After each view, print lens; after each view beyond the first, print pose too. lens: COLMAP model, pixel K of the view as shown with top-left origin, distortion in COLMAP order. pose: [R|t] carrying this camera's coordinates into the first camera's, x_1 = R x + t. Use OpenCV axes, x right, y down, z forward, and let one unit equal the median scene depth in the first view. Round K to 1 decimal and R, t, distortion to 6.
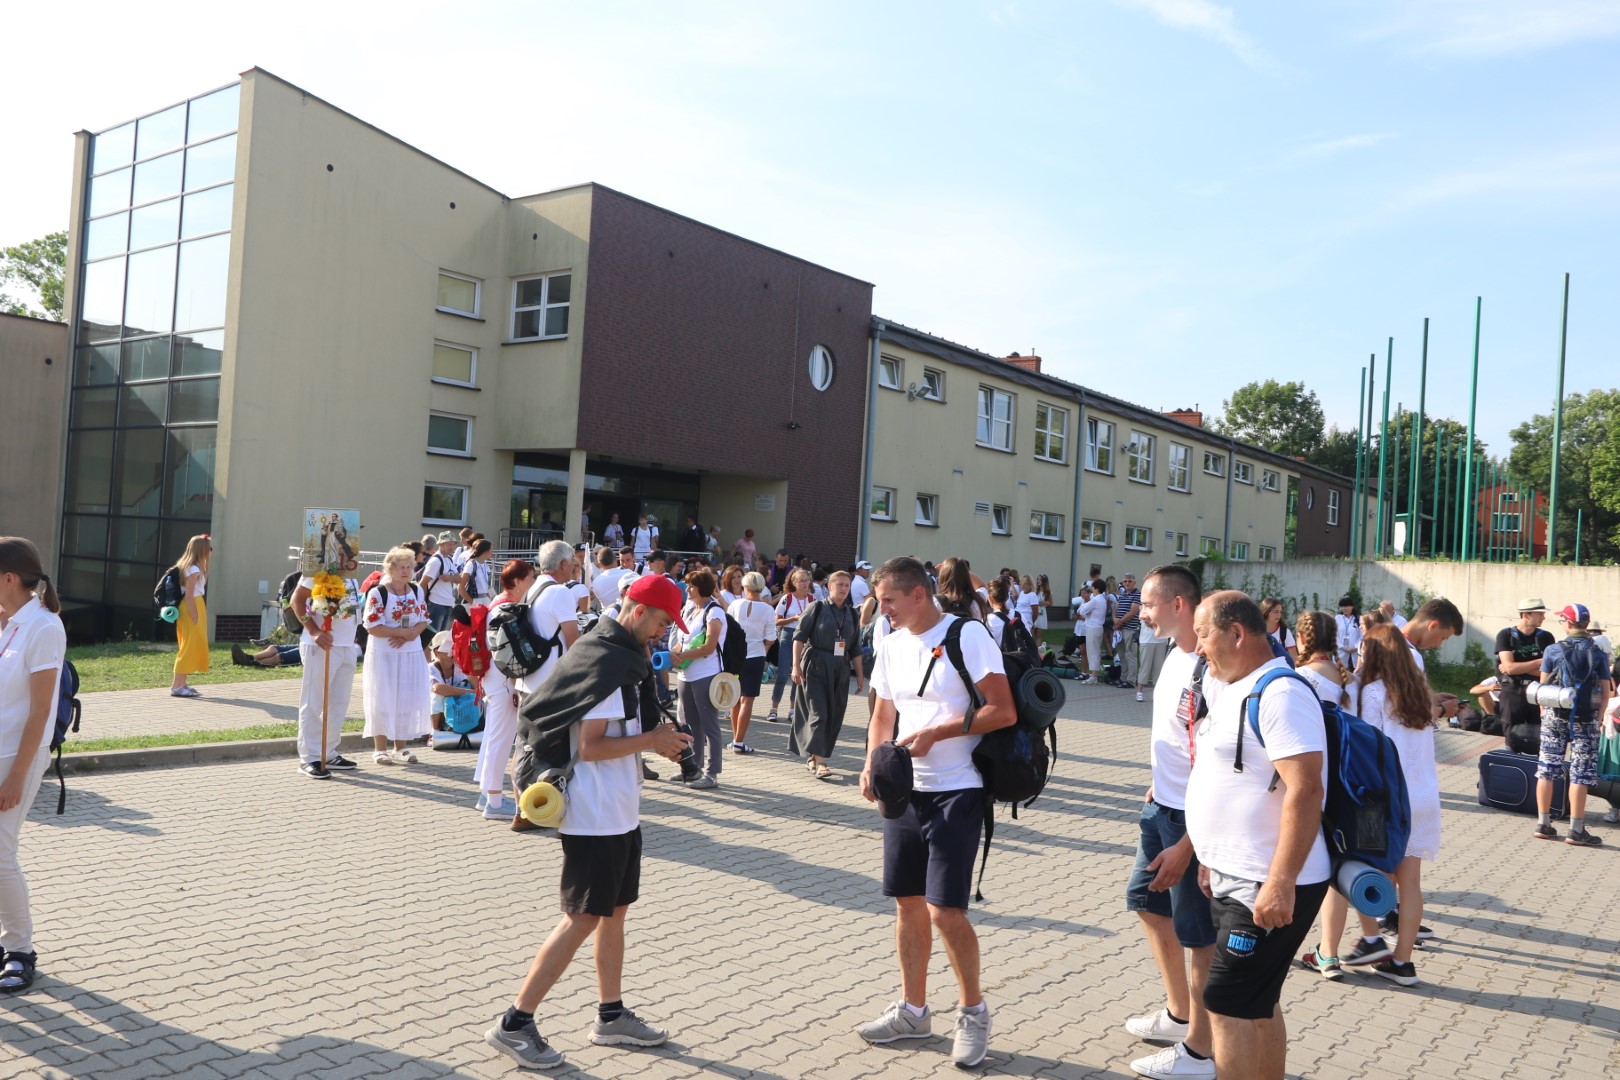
lens RADIAL K [[1318.1, 0, 845.9], [0, 1318.1, 543.9], [0, 0, 1]] dist [0.050130, -0.001734]
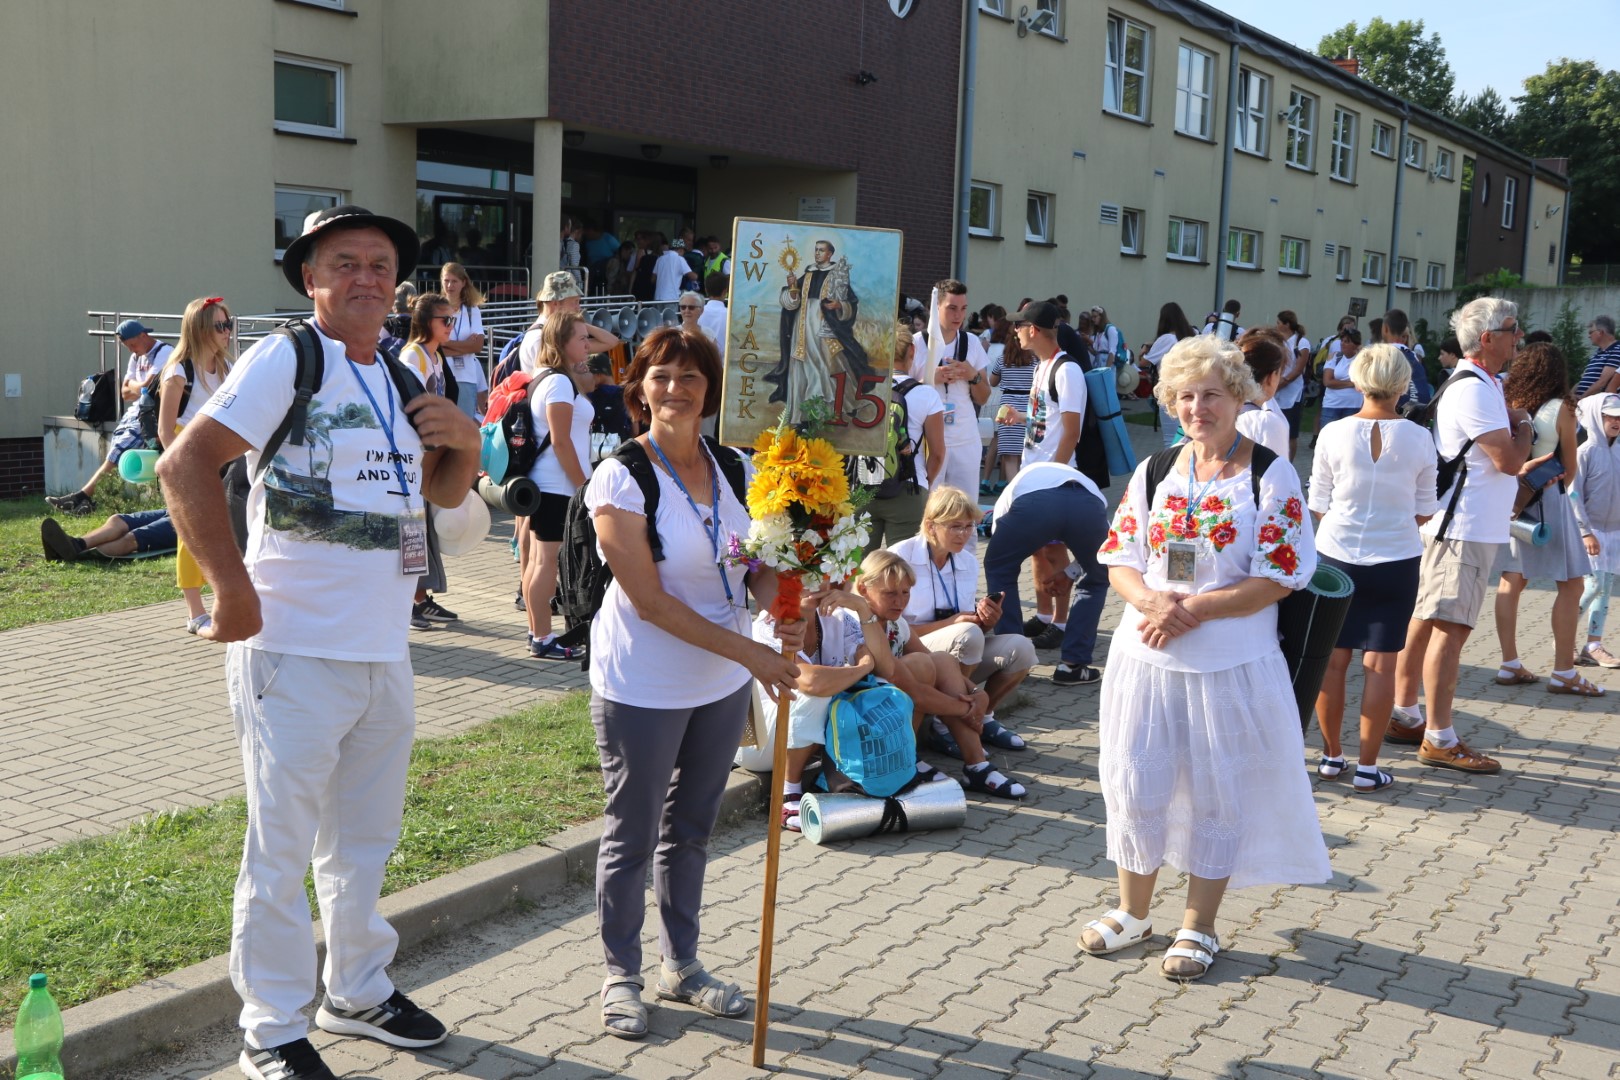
lens RADIAL K [[1732.7, 0, 810.0], [0, 1732.7, 540.0], [0, 0, 1]] dist [0.039109, 0.000145]
pose [[0.995642, -0.038643, 0.084869, -0.127493], [0.025259, 0.987832, 0.153461, -0.004502], [-0.089767, -0.150649, 0.984503, 0.184692]]
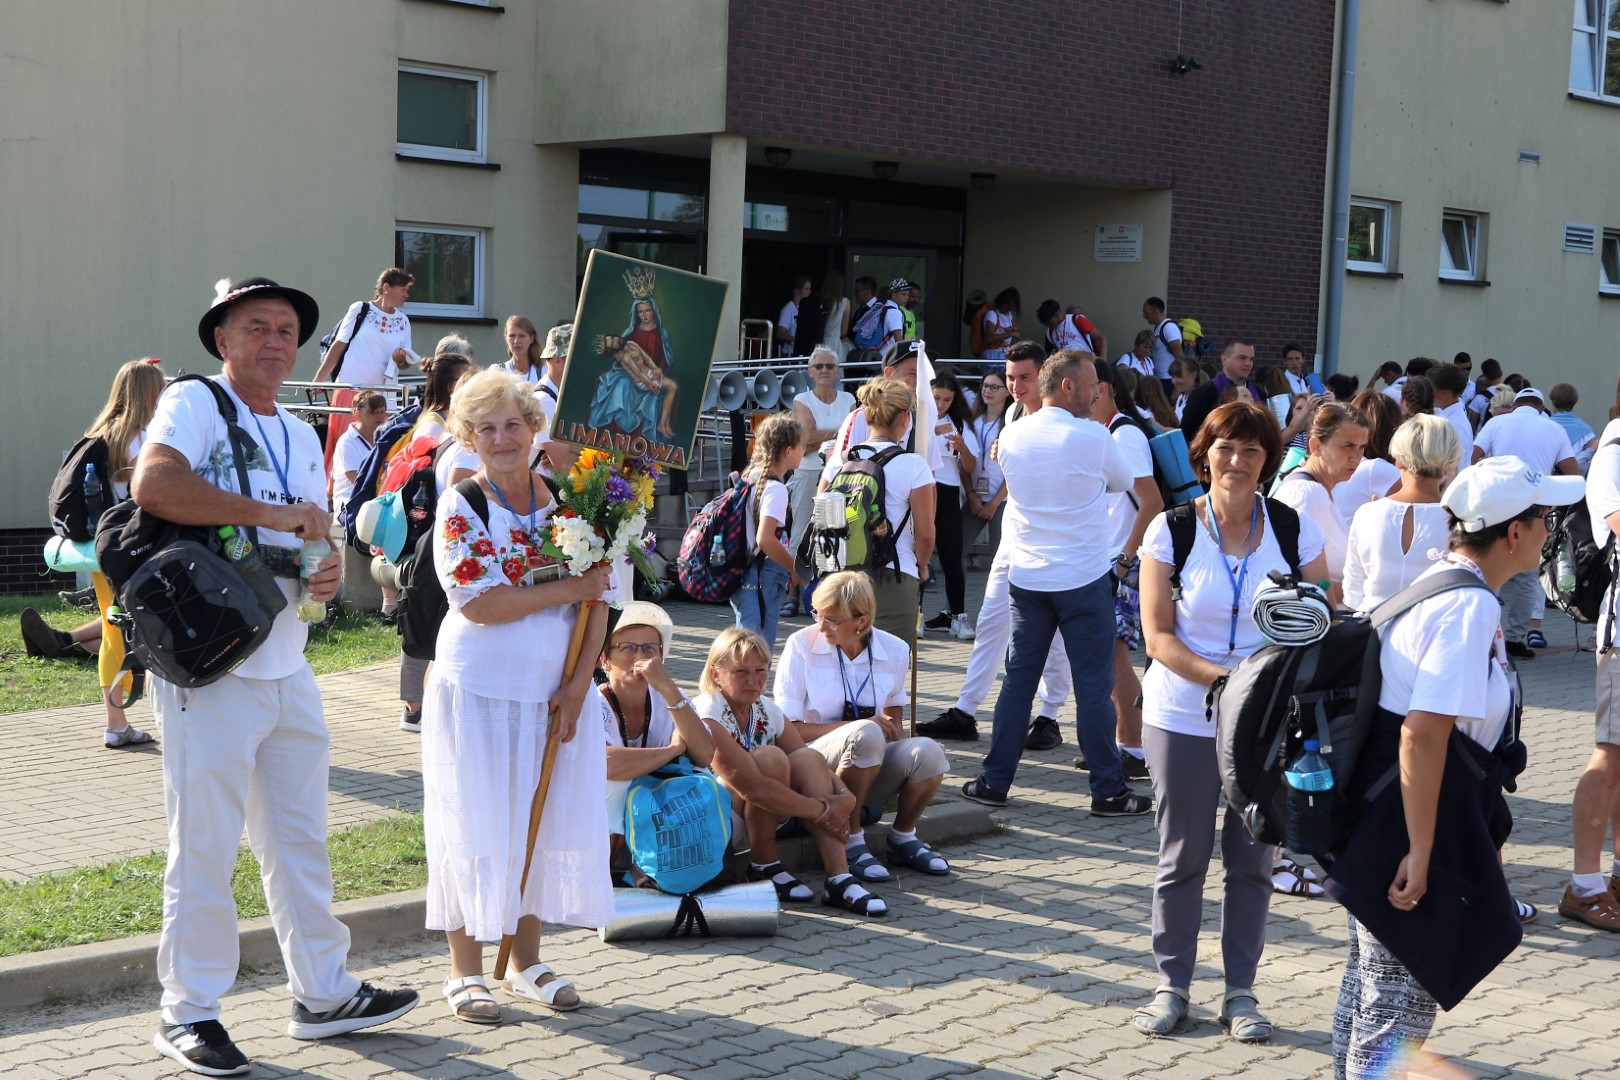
lens RADIAL K [[2506.8, 0, 810.0], [0, 2506.8, 540.0], [0, 0, 1]] dist [0.092789, -0.019416]
pose [[0.993321, -0.023347, -0.112994, -0.066352], [0.032445, 0.996318, 0.079359, -0.002054], [0.110725, -0.082495, 0.990421, 0.127145]]
